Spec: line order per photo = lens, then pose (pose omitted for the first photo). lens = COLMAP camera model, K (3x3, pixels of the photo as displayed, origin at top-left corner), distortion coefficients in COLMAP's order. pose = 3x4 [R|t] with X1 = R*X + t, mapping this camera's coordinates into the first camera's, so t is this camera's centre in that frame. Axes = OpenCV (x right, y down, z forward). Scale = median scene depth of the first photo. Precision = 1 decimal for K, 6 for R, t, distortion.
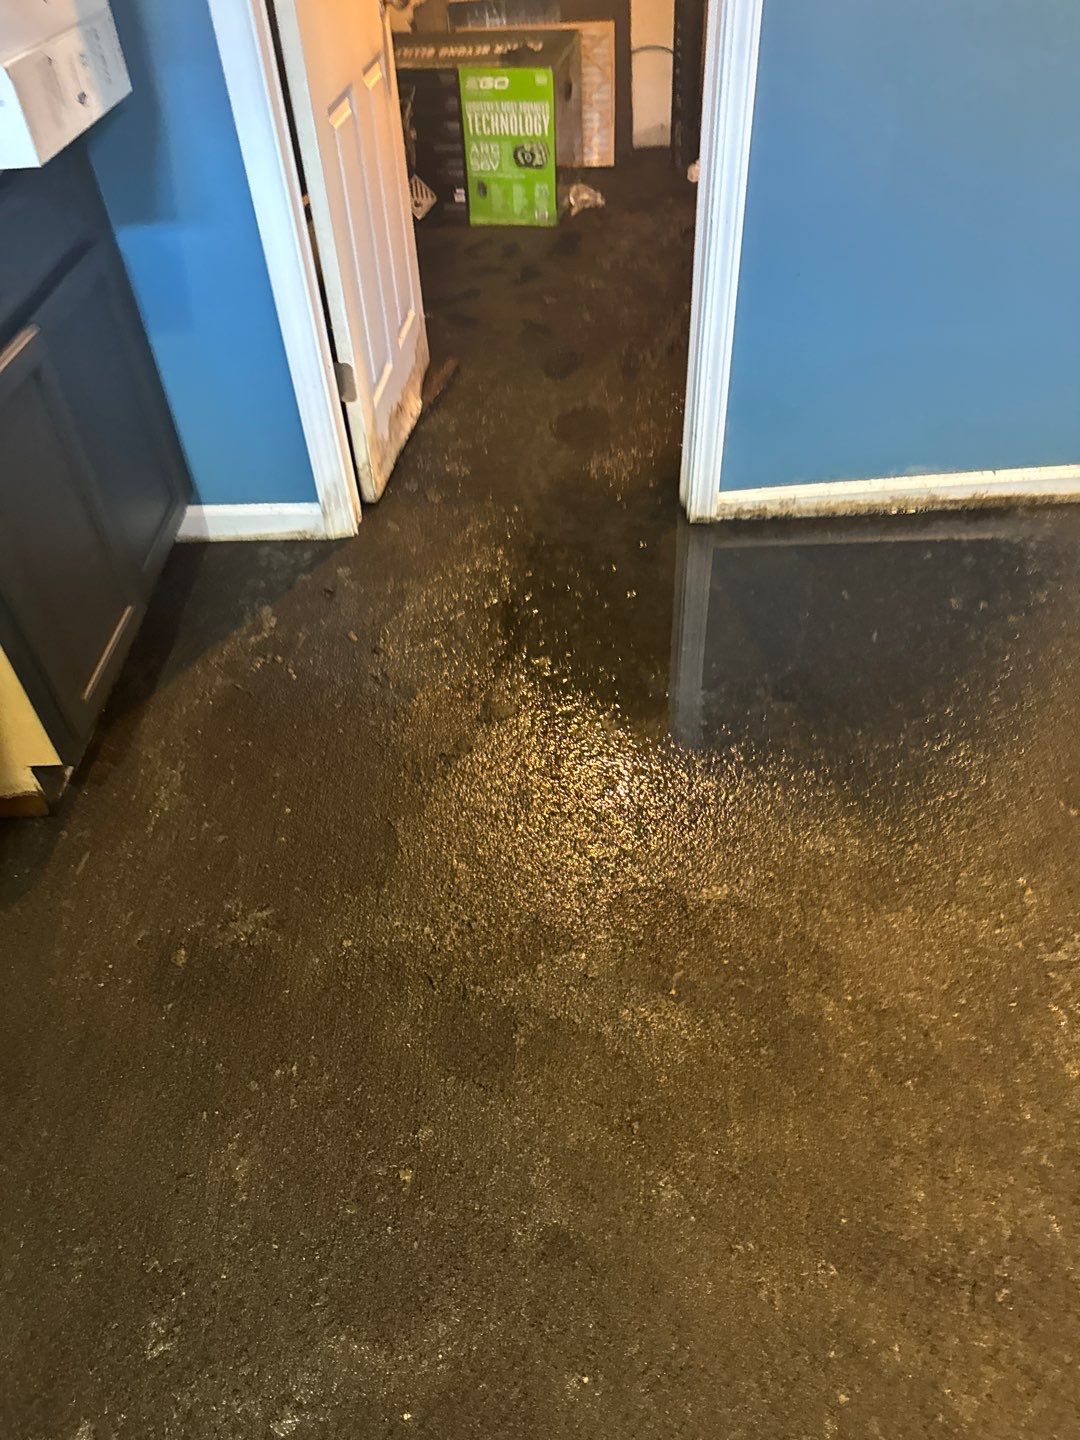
lens RADIAL K [[1025.0, 0, 533.1], [0, 1025.0, 723.4], [0, 0, 1]] dist [0.046187, -0.043979]
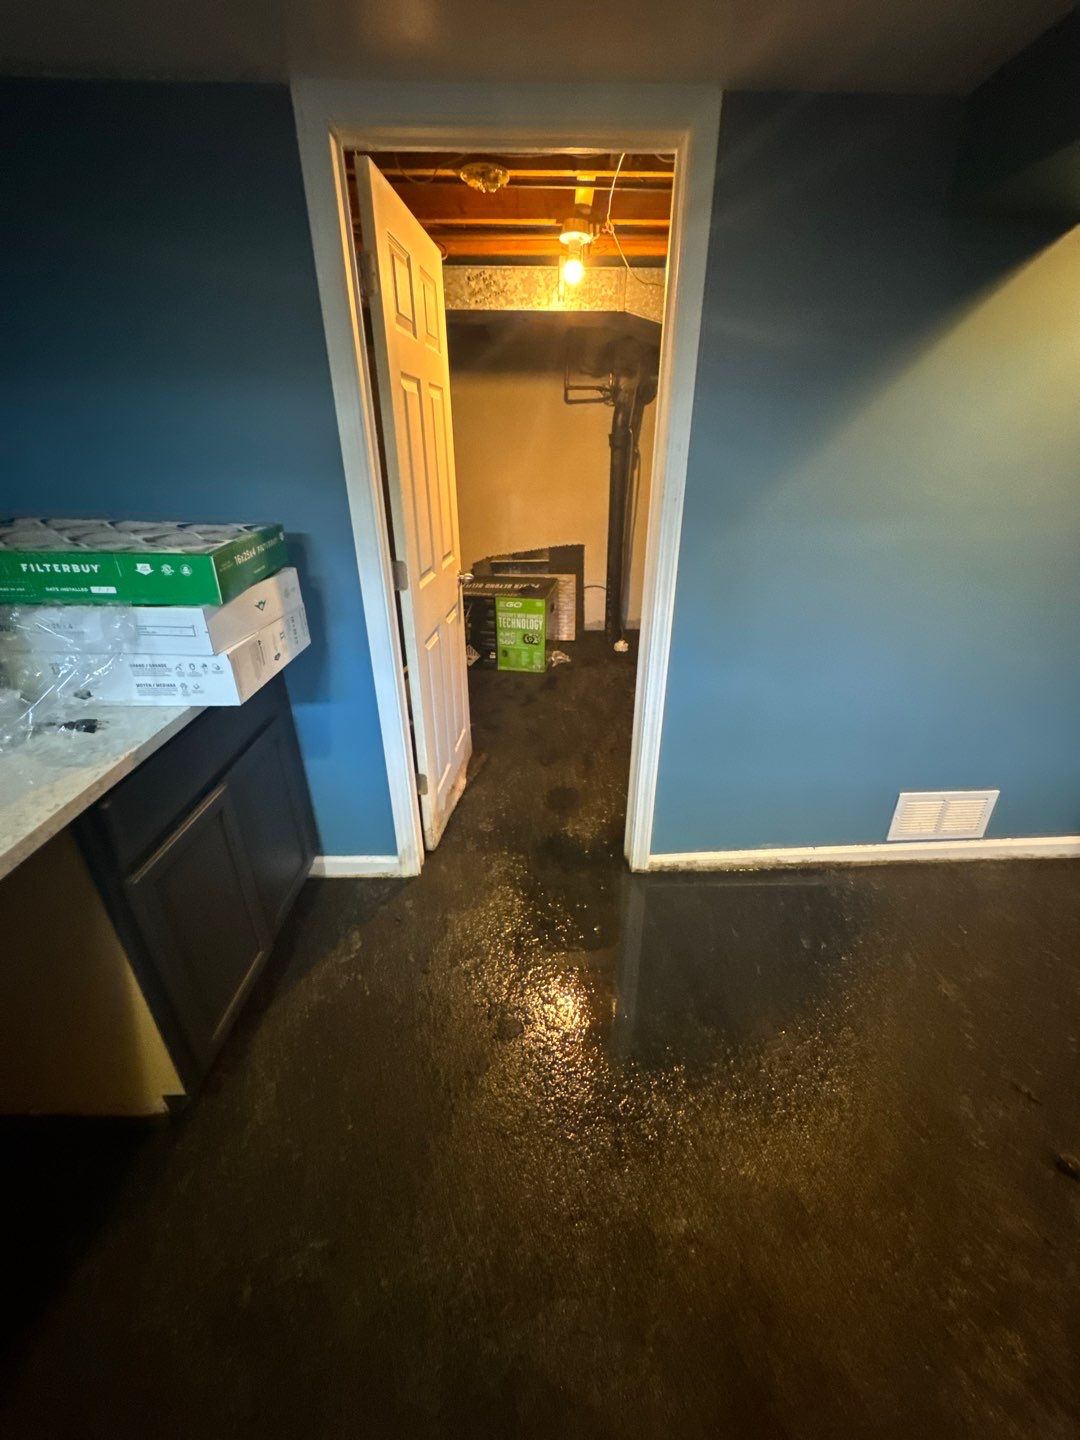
lens RADIAL K [[579.9, 0, 543.2], [0, 579.9, 722.4], [0, 0, 1]] dist [0.000537, -0.002187]
pose [[0.998736, 0.033732, 0.037275, -0.019931], [-0.020983, 0.953502, -0.300656, -0.113813], [-0.045684, 0.299493, 0.953004, 0.062803]]
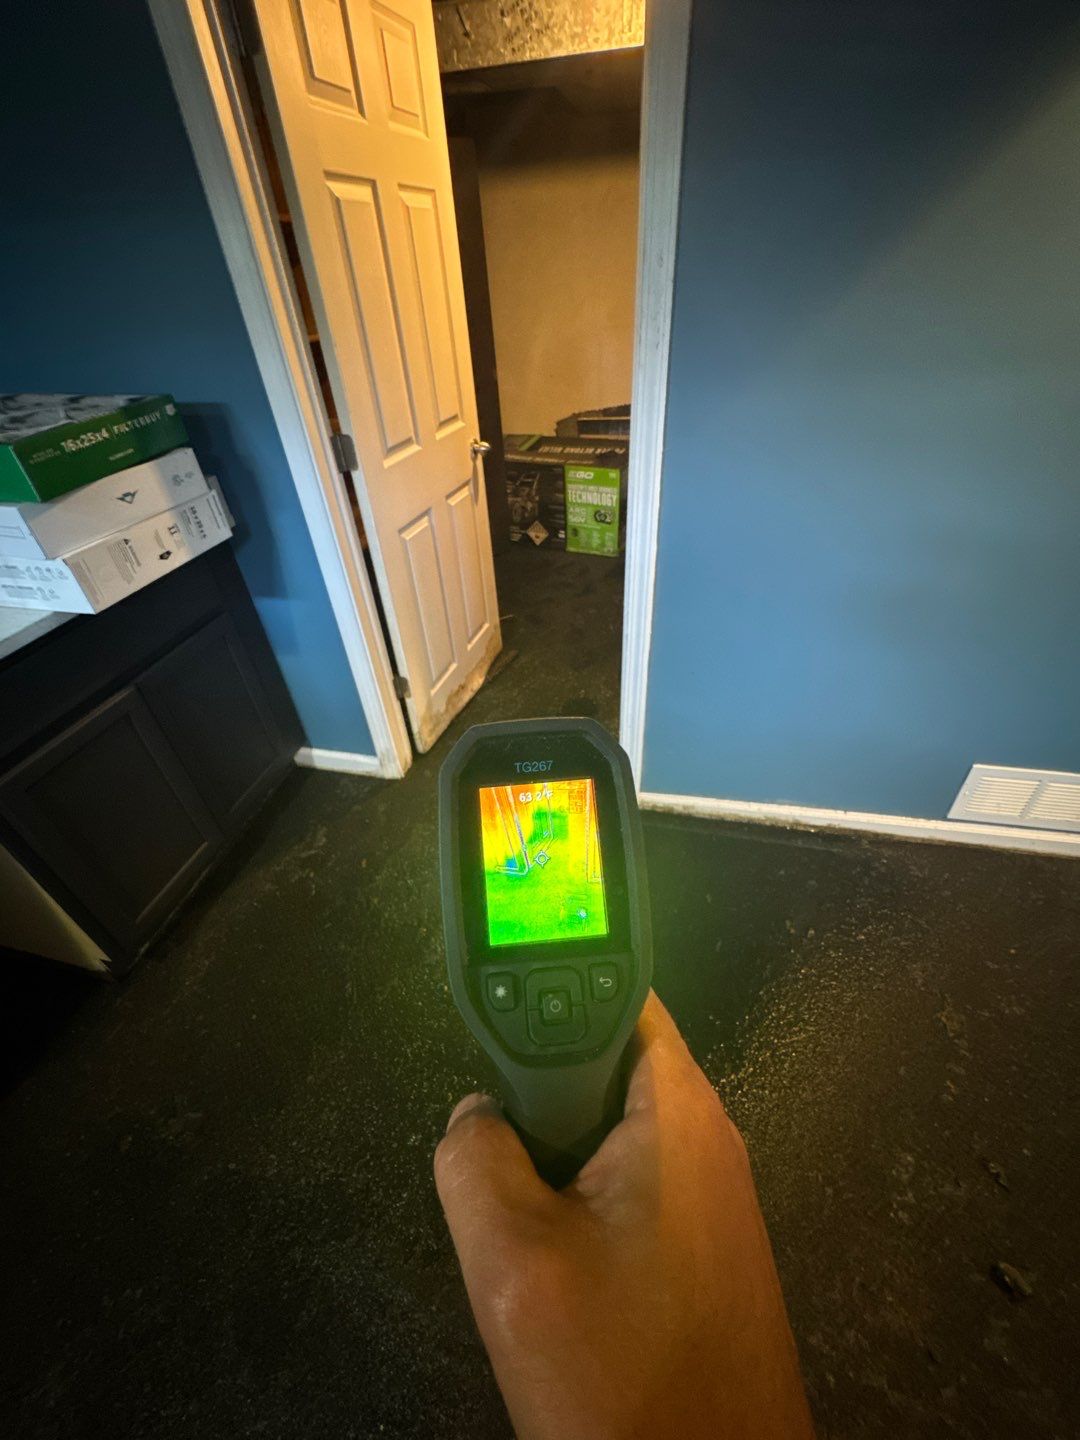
lens RADIAL K [[579.9, 0, 540.5], [0, 579.9, 722.5], [0, 0, 1]] dist [0.000537, -0.002187]
pose [[0.973320, 0.140614, -0.181317, 0.138535], [-0.154010, 0.986123, -0.061985, -0.193237], [0.170085, 0.088256, 0.981469, 0.140333]]
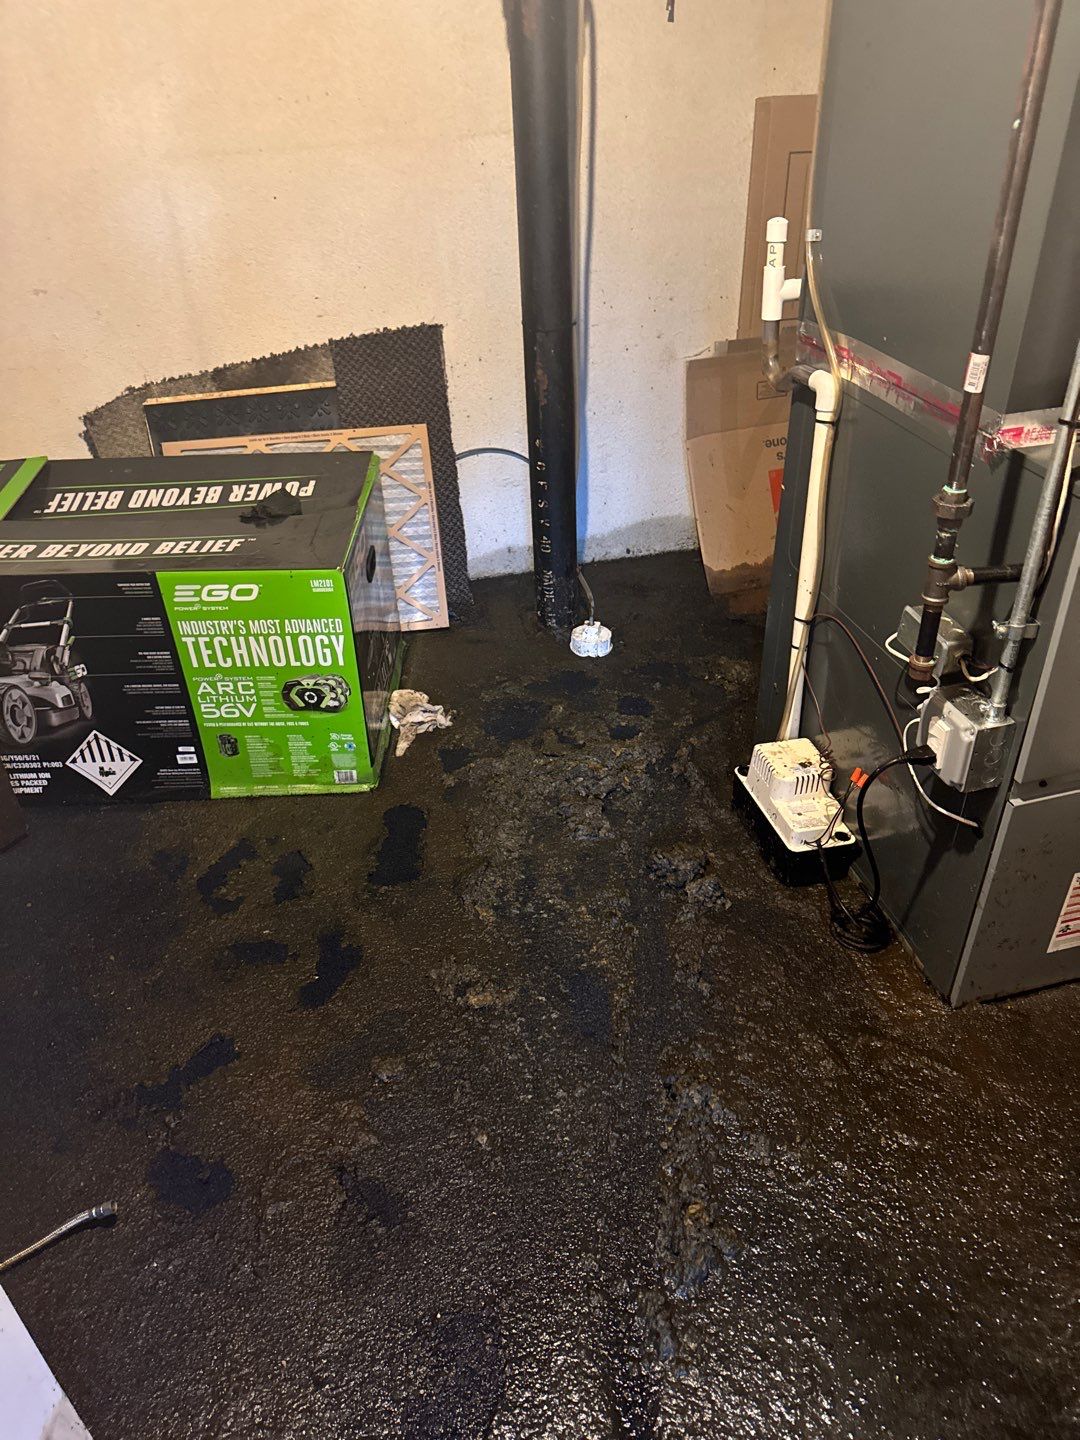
lens RADIAL K [[1025.0, 0, 539.1], [0, 1025.0, 722.1], [0, 0, 1]] dist [0.046187, -0.043979]
pose [[0.976009, -0.104138, 0.191211, 0.009751], [0.137368, 0.975877, -0.169690, -0.530926], [-0.168927, 0.191885, 0.966770, 0.578754]]
